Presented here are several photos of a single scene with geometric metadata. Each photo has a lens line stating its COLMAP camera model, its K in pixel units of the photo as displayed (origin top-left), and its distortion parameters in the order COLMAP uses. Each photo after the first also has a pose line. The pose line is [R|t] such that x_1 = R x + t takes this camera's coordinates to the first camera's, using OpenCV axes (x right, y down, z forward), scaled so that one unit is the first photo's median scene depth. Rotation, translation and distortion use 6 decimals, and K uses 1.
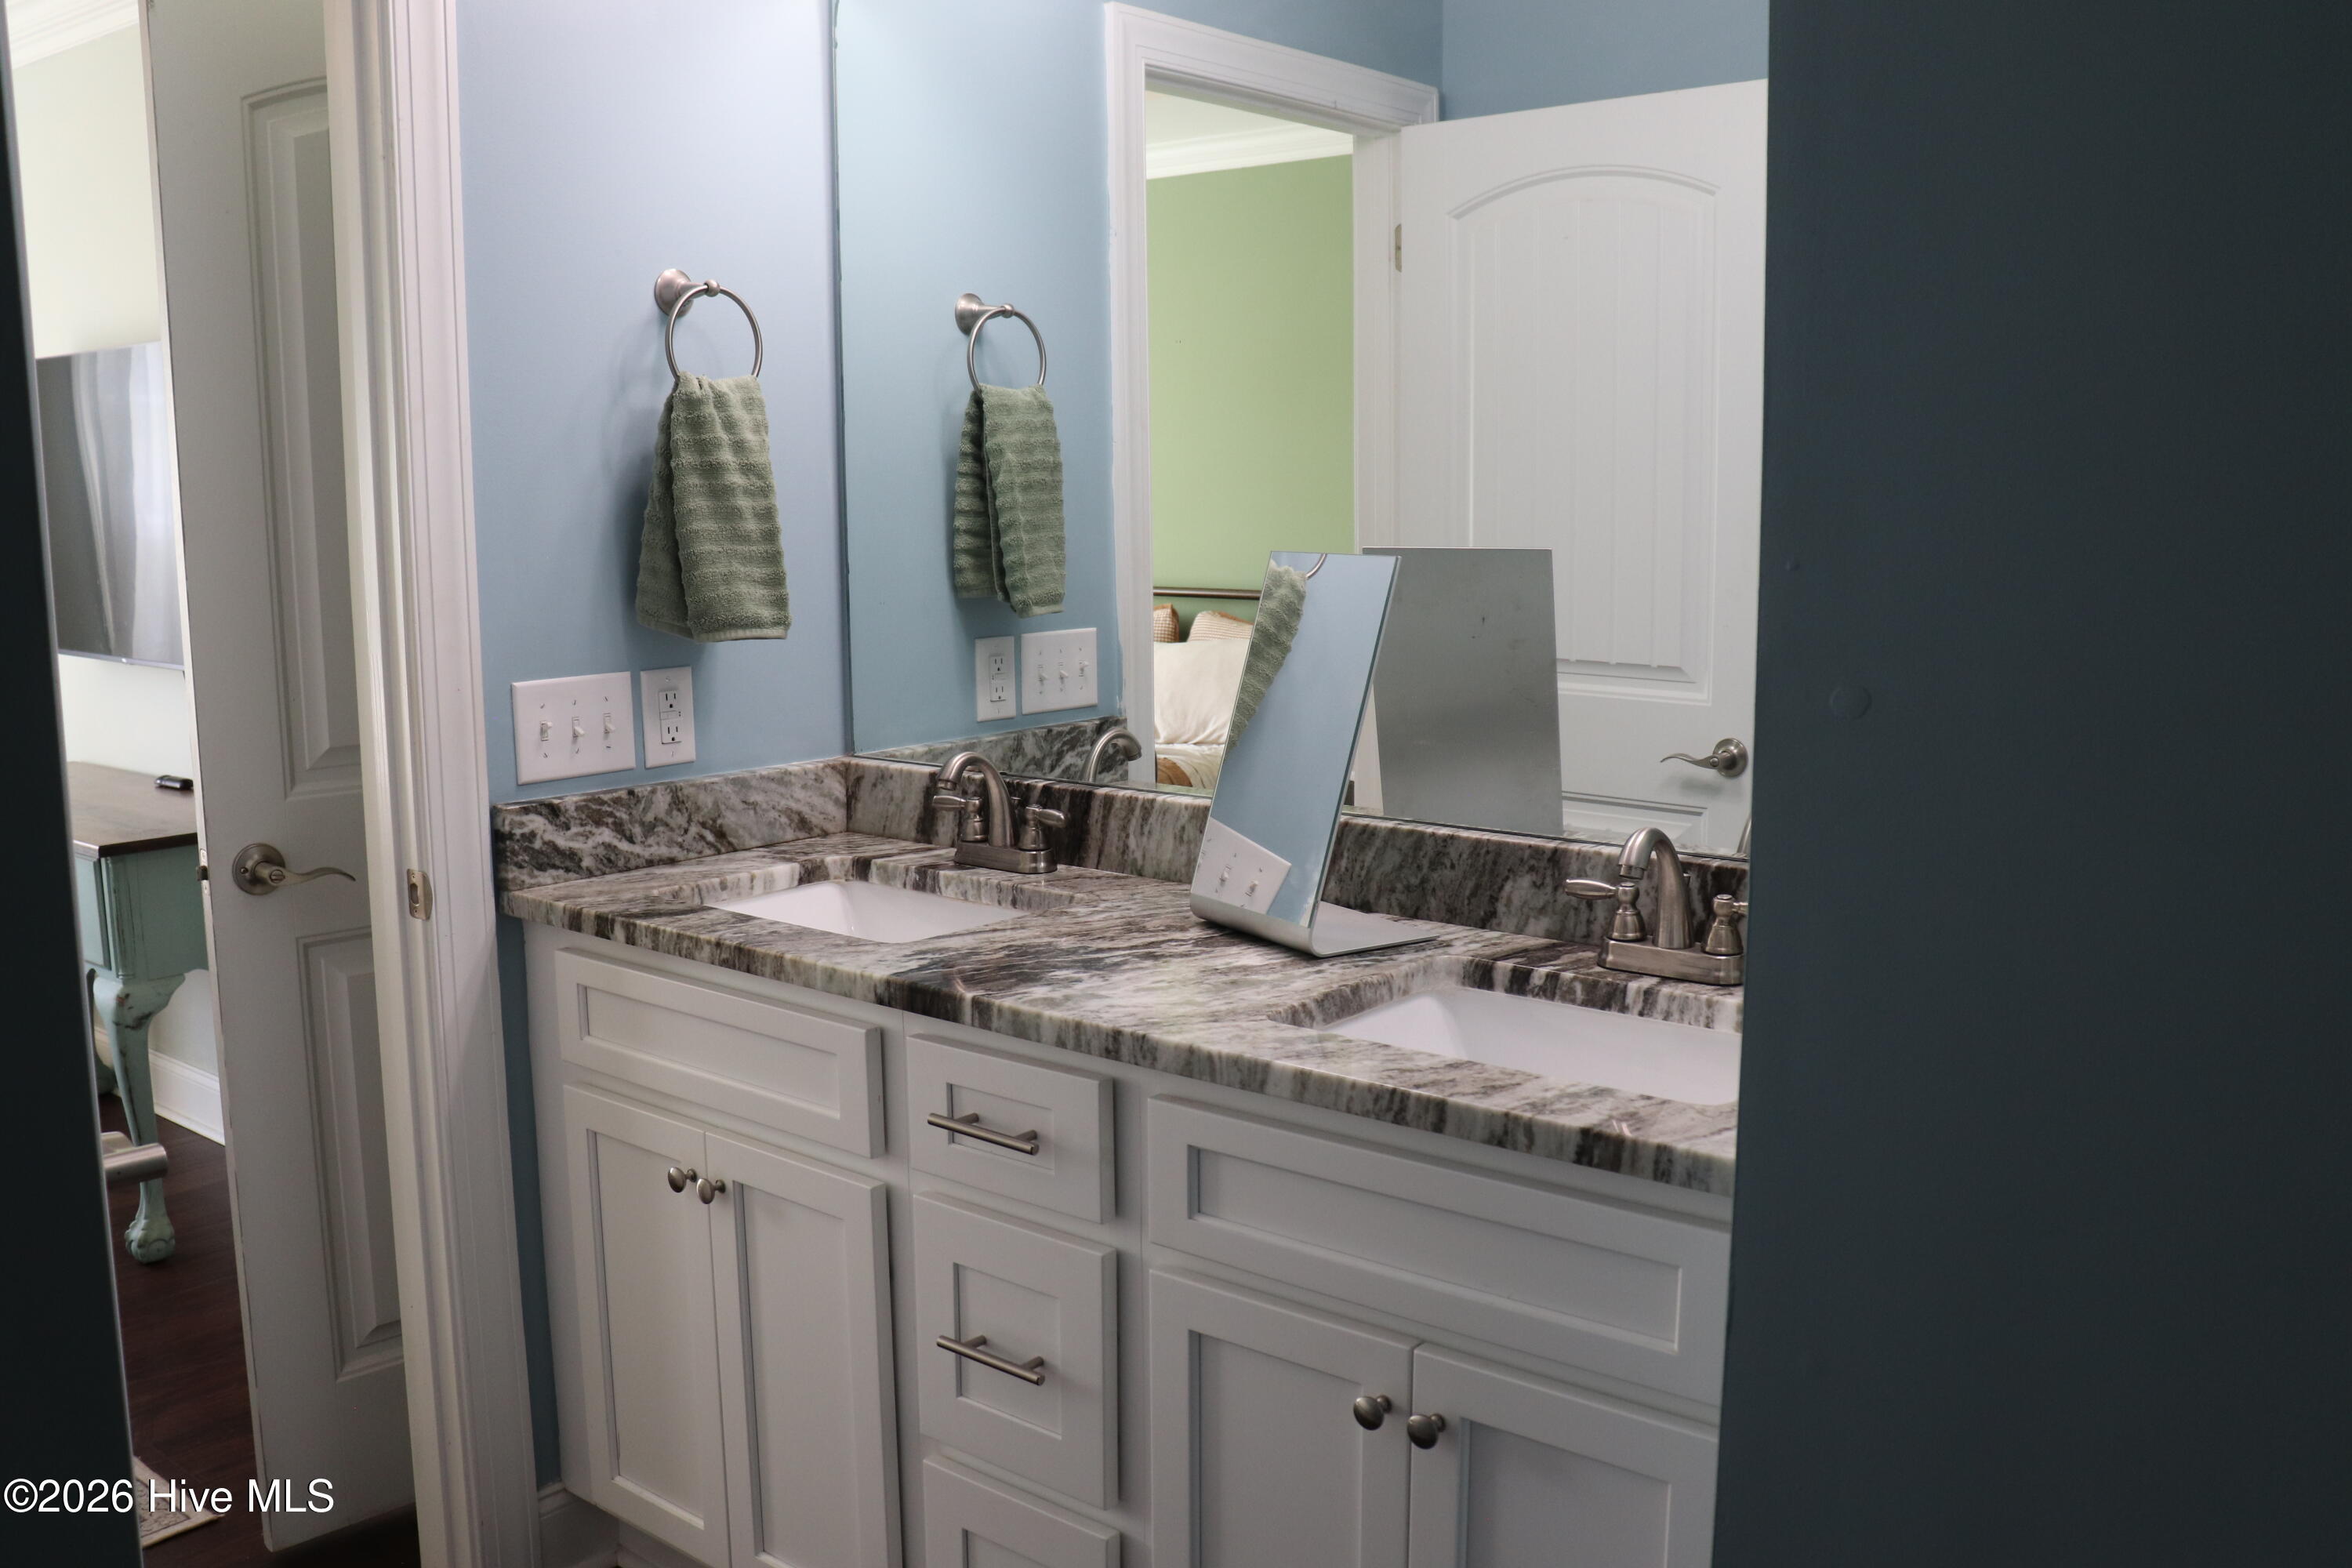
lens RADIAL K [[2012.6, 0, 1184.1], [0, 2012.6, 808.3], [0, 0, 1]] dist [-0.167678, 0.171455]
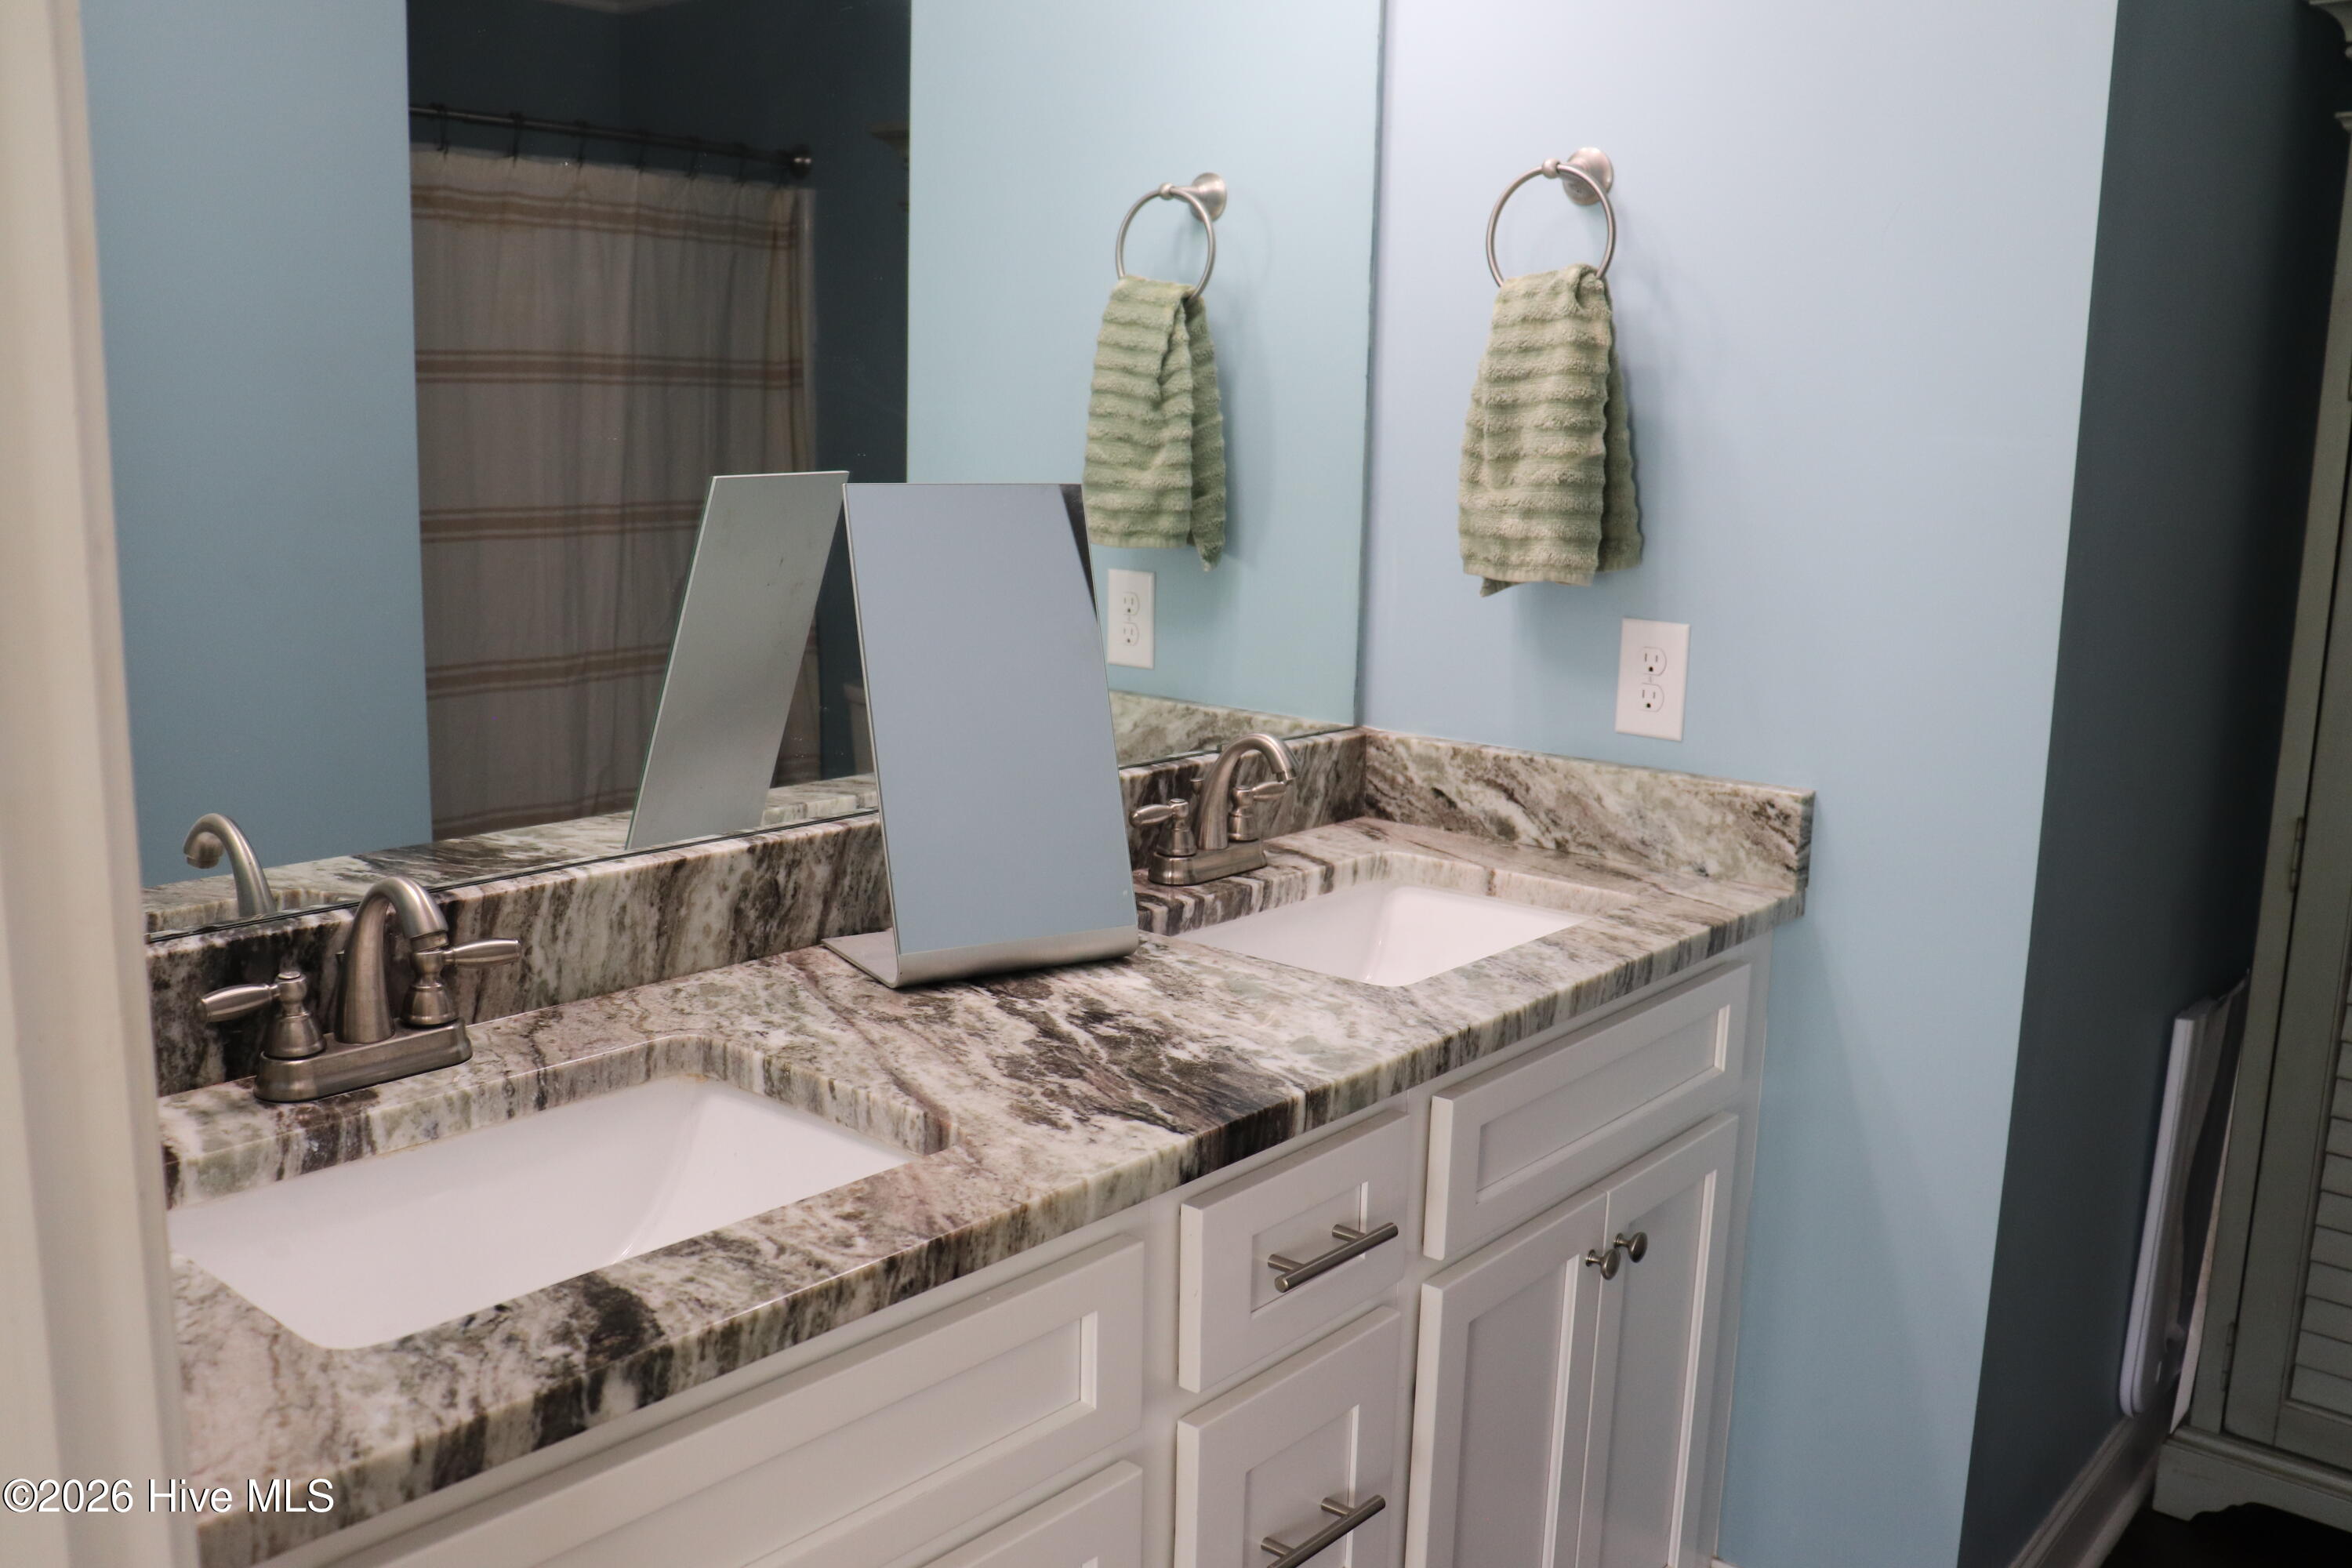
lens RADIAL K [[2012.6, 0, 1184.1], [0, 2012.6, 808.3], [0, 0, 1]] dist [-0.167678, 0.171455]
pose [[0.008549, -0.186447, 0.982428, -0.794685], [0.131387, 0.974156, 0.183734, -0.147799], [-0.991294, 0.127508, 0.032825, 0.977751]]
